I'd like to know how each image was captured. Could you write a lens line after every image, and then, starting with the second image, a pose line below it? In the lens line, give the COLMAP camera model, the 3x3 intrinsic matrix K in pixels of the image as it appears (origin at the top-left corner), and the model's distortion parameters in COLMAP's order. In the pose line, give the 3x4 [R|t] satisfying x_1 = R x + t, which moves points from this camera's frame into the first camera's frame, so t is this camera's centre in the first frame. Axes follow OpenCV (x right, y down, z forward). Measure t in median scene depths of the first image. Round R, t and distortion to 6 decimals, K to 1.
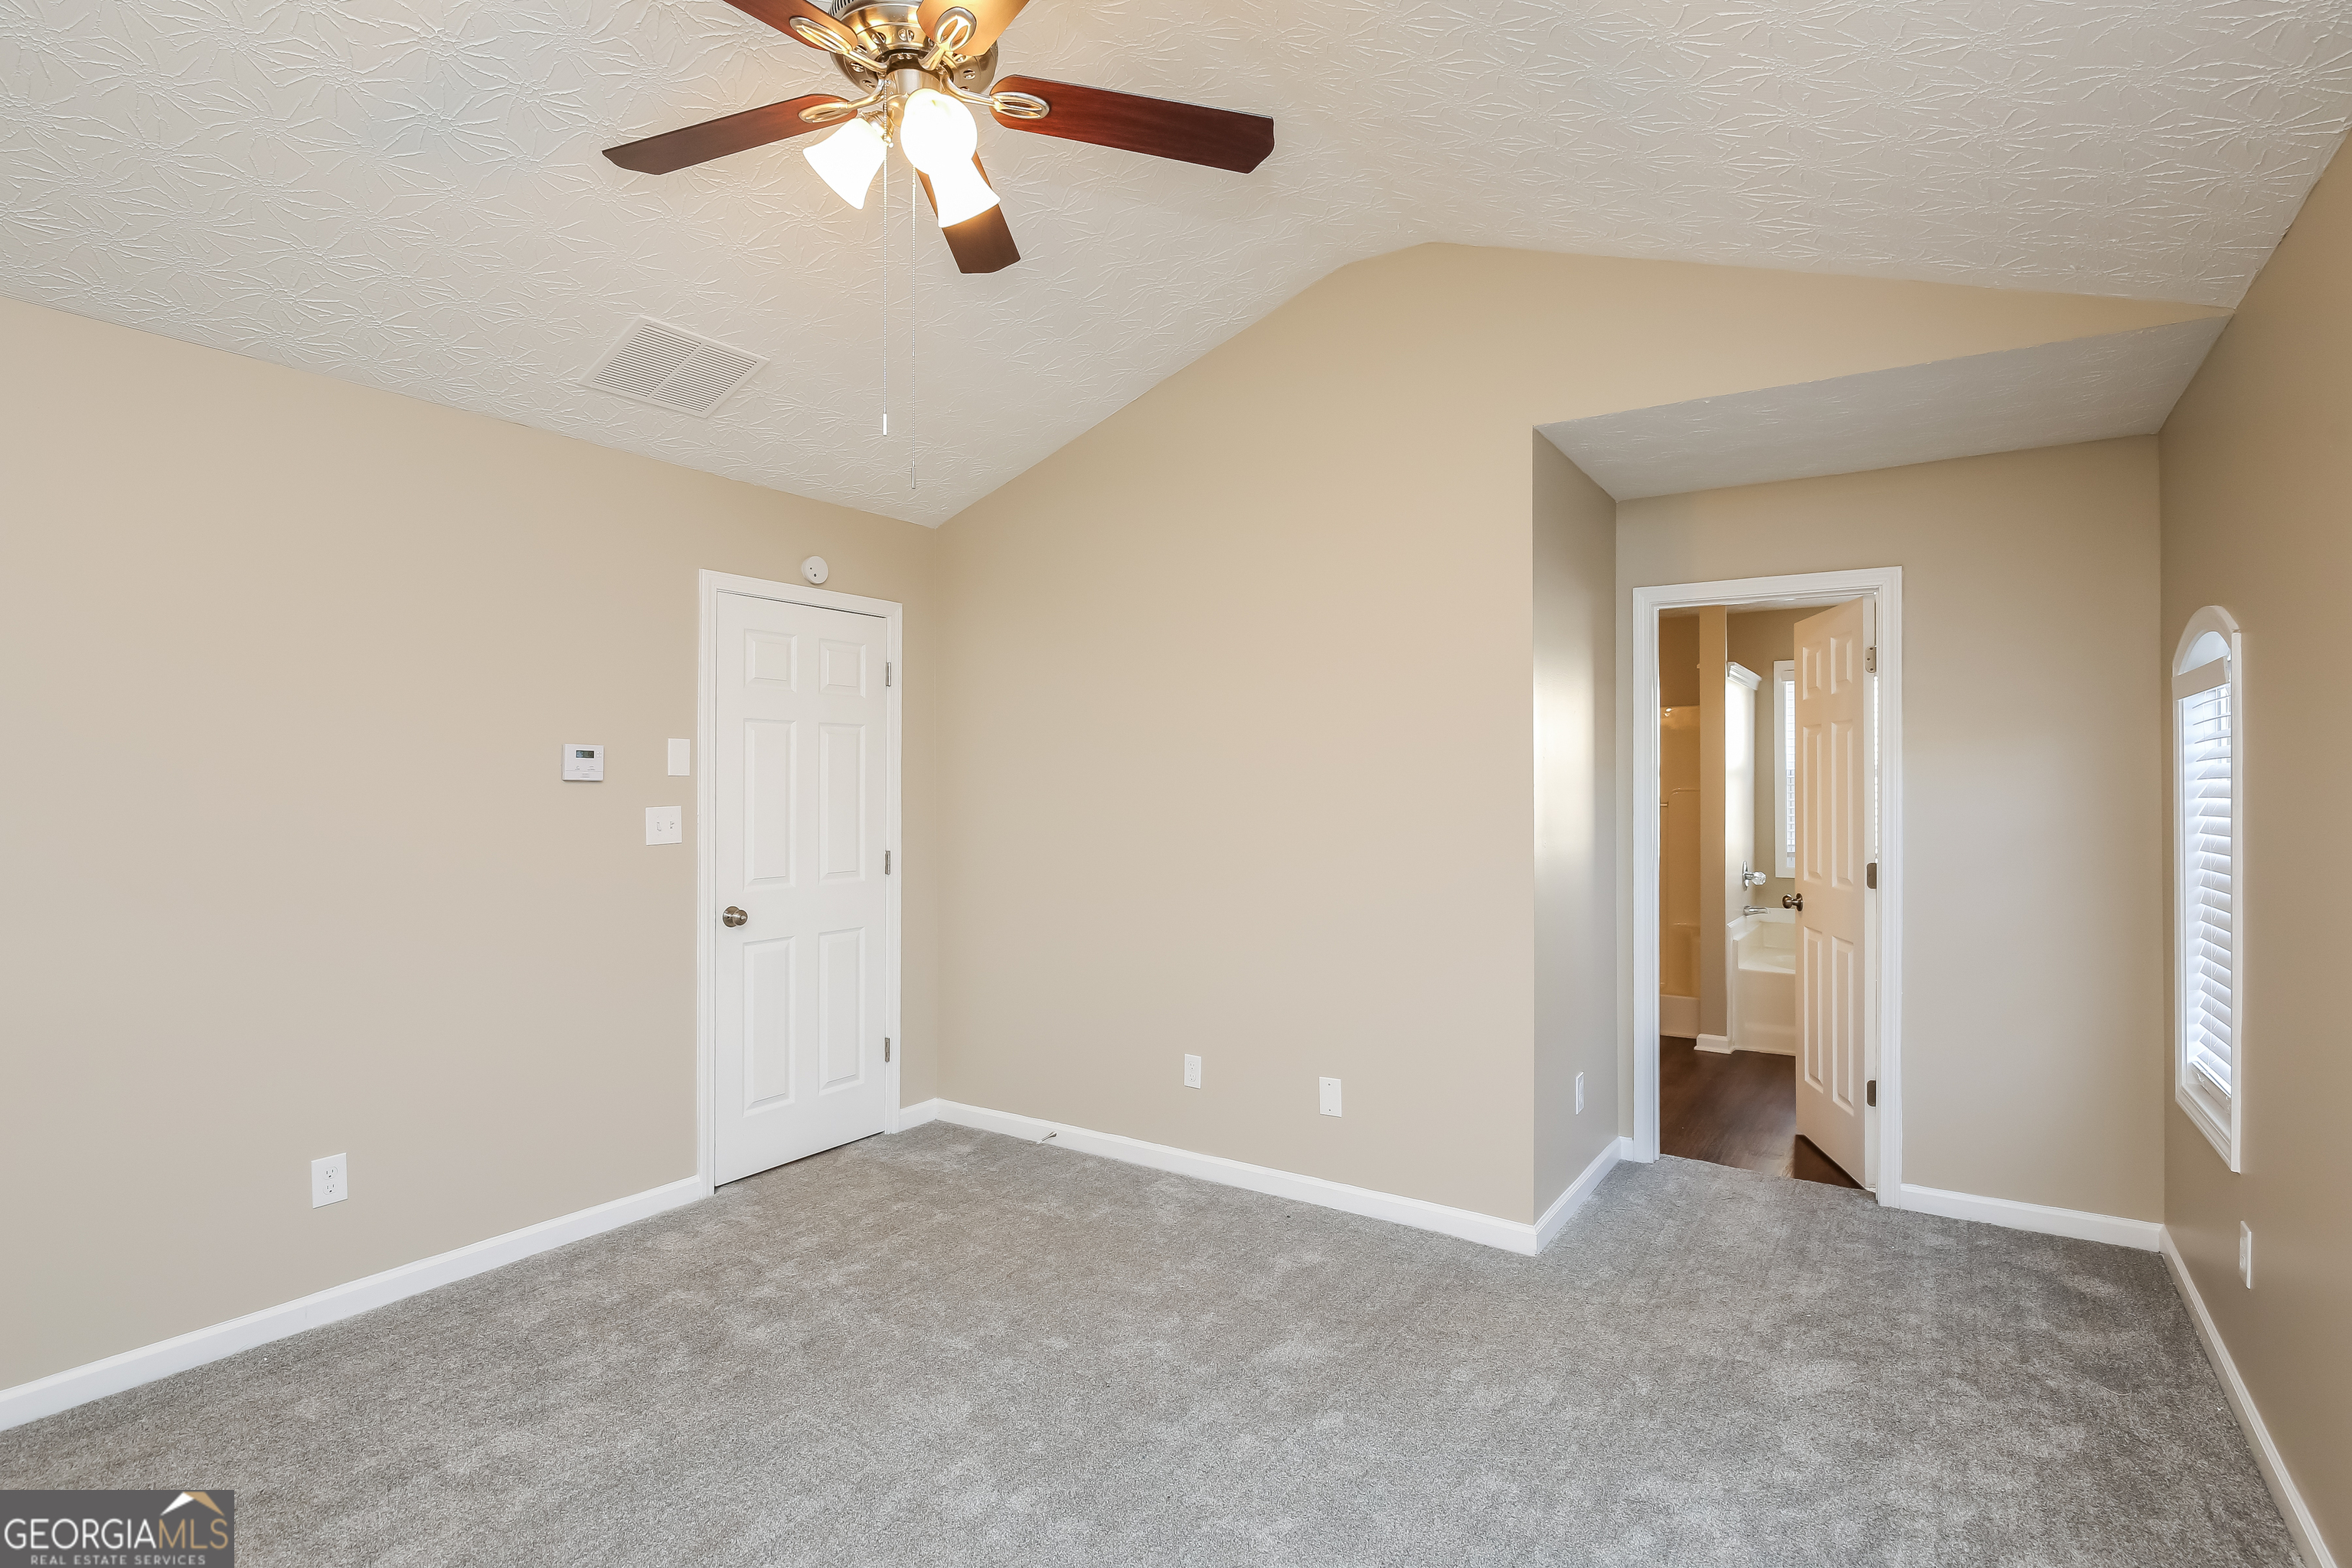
lens RADIAL K [[1154.1, 0, 1179.4], [0, 1154.1, 775.4], [0, 0, 1]] dist [-0.010976, -0.000453]
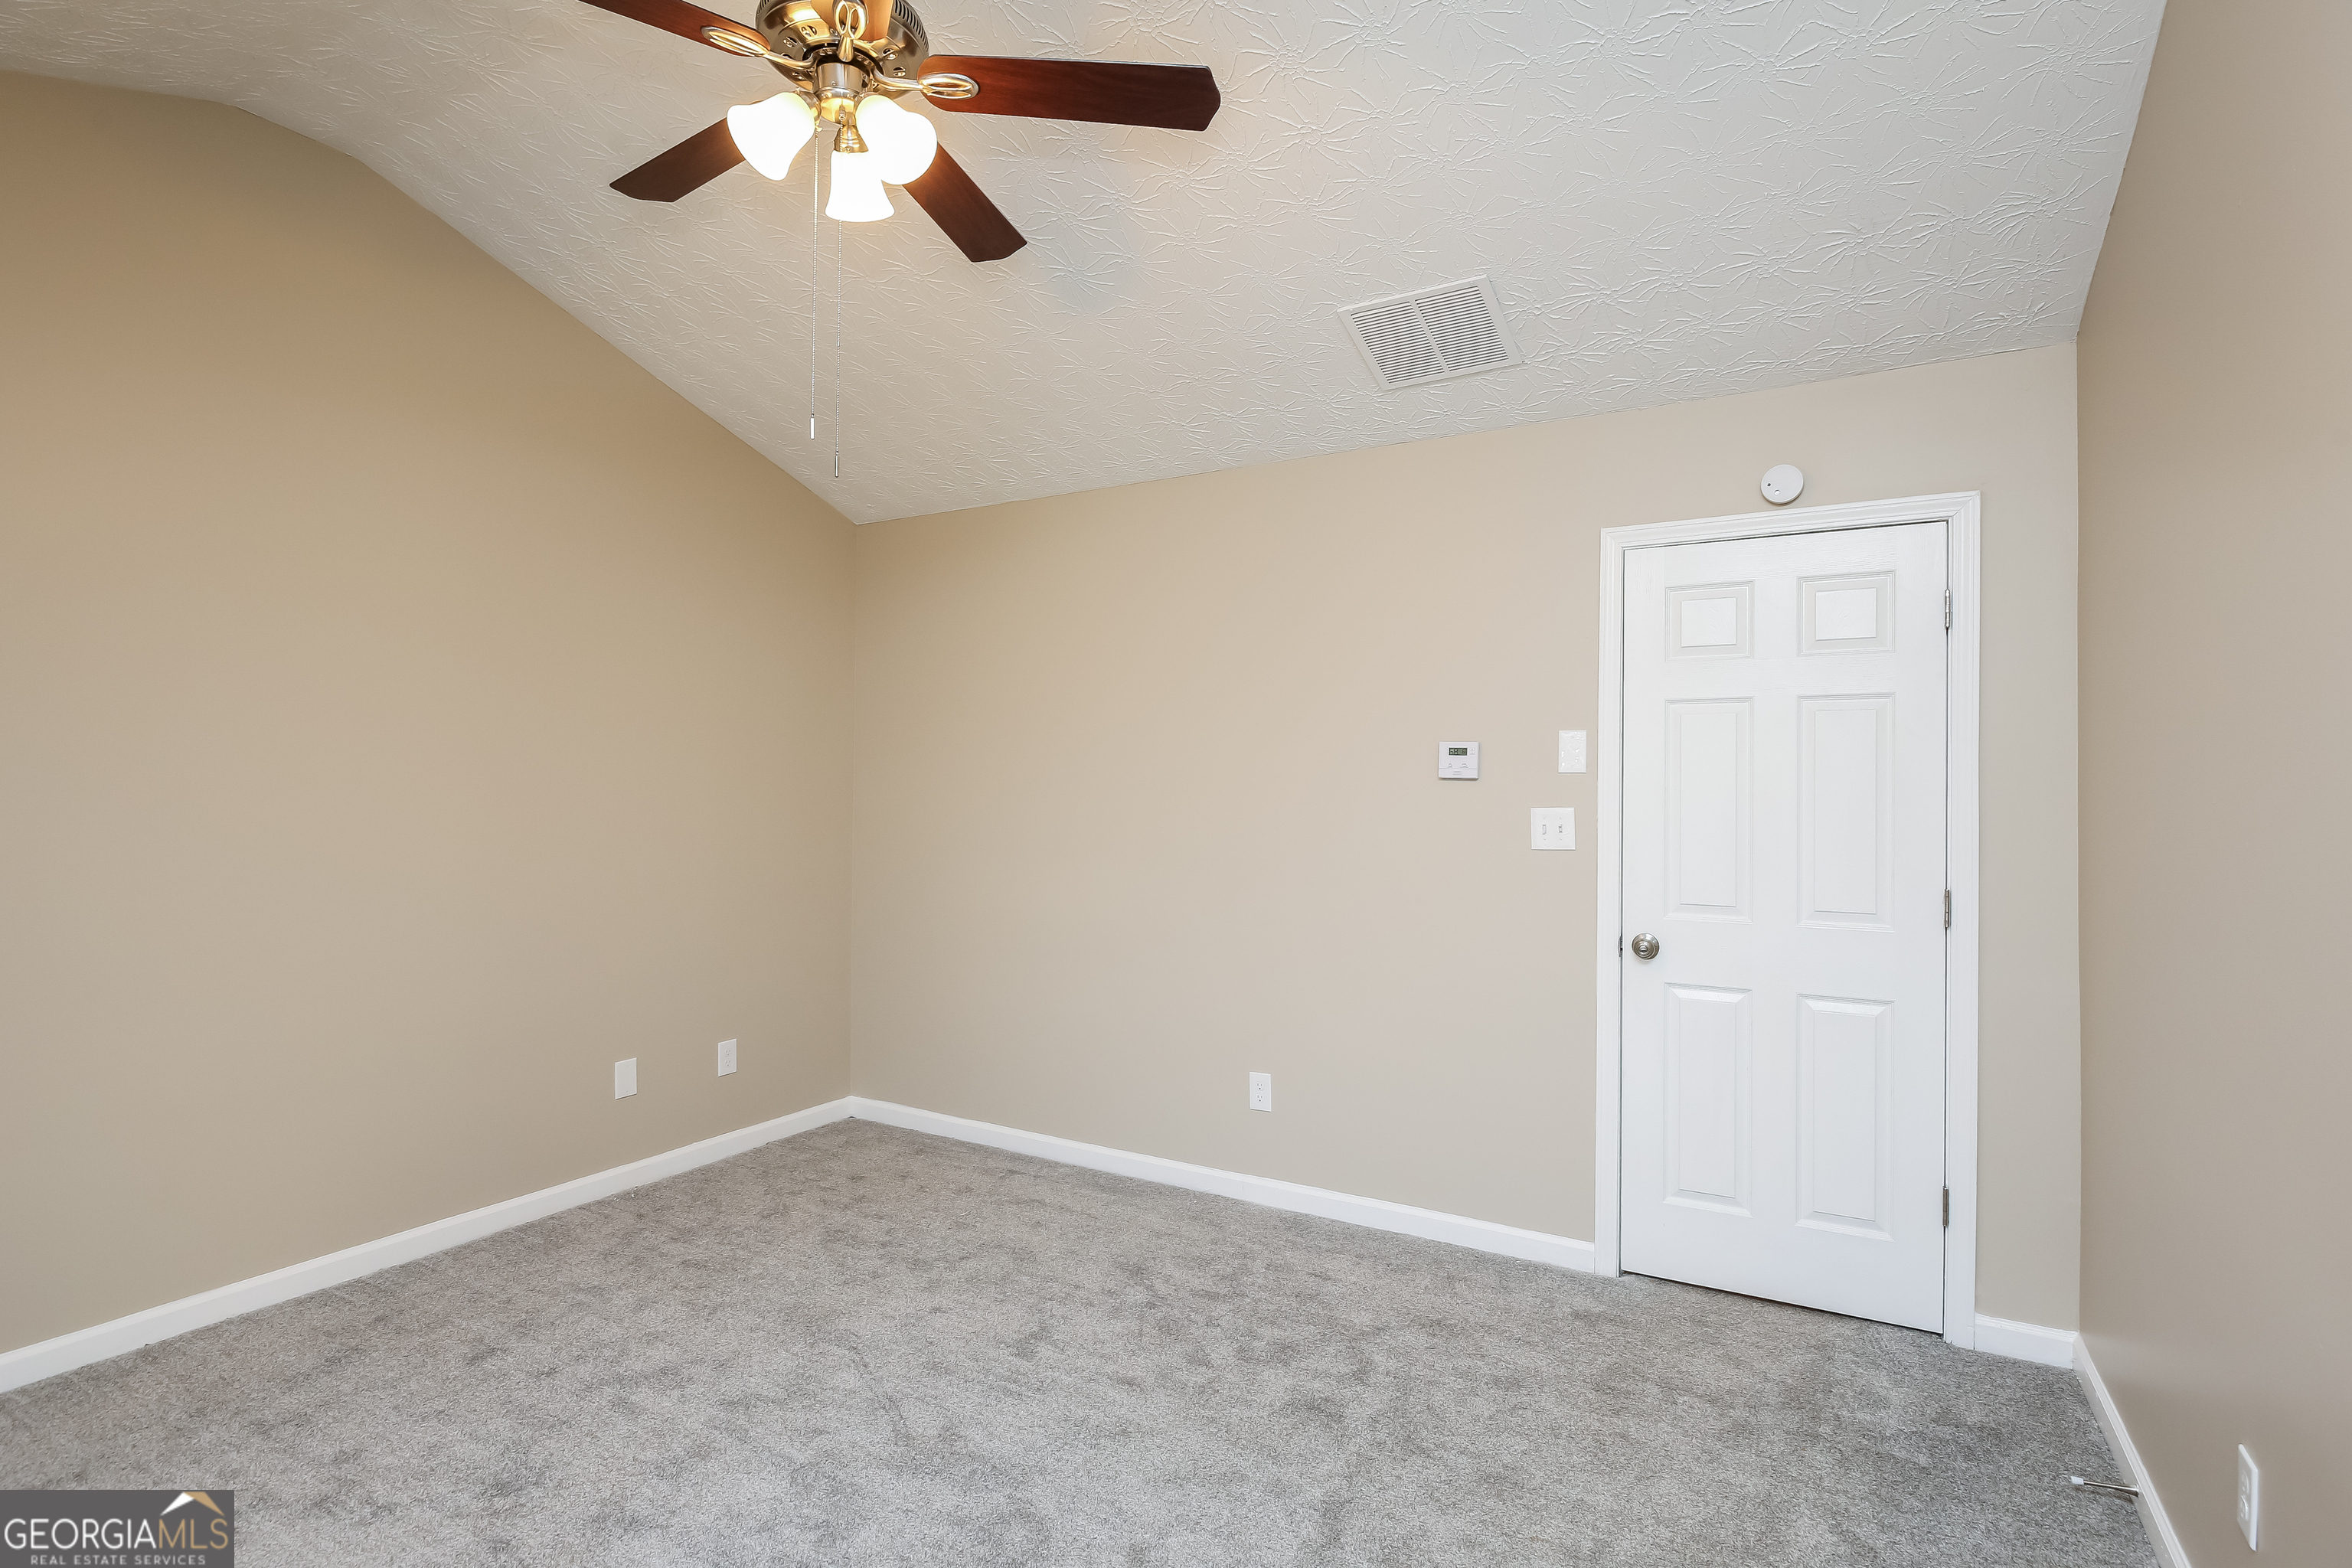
lens RADIAL K [[1154.1, 0, 1179.4], [0, 1154.1, 775.4], [0, 0, 1]] dist [-0.010976, -0.000453]
pose [[0.052296, -0.008051, -0.998599, 0.427349], [0.000830, 0.999968, -0.008018, 0.009297], [0.998631, -0.000409, 0.052301, 0.672056]]
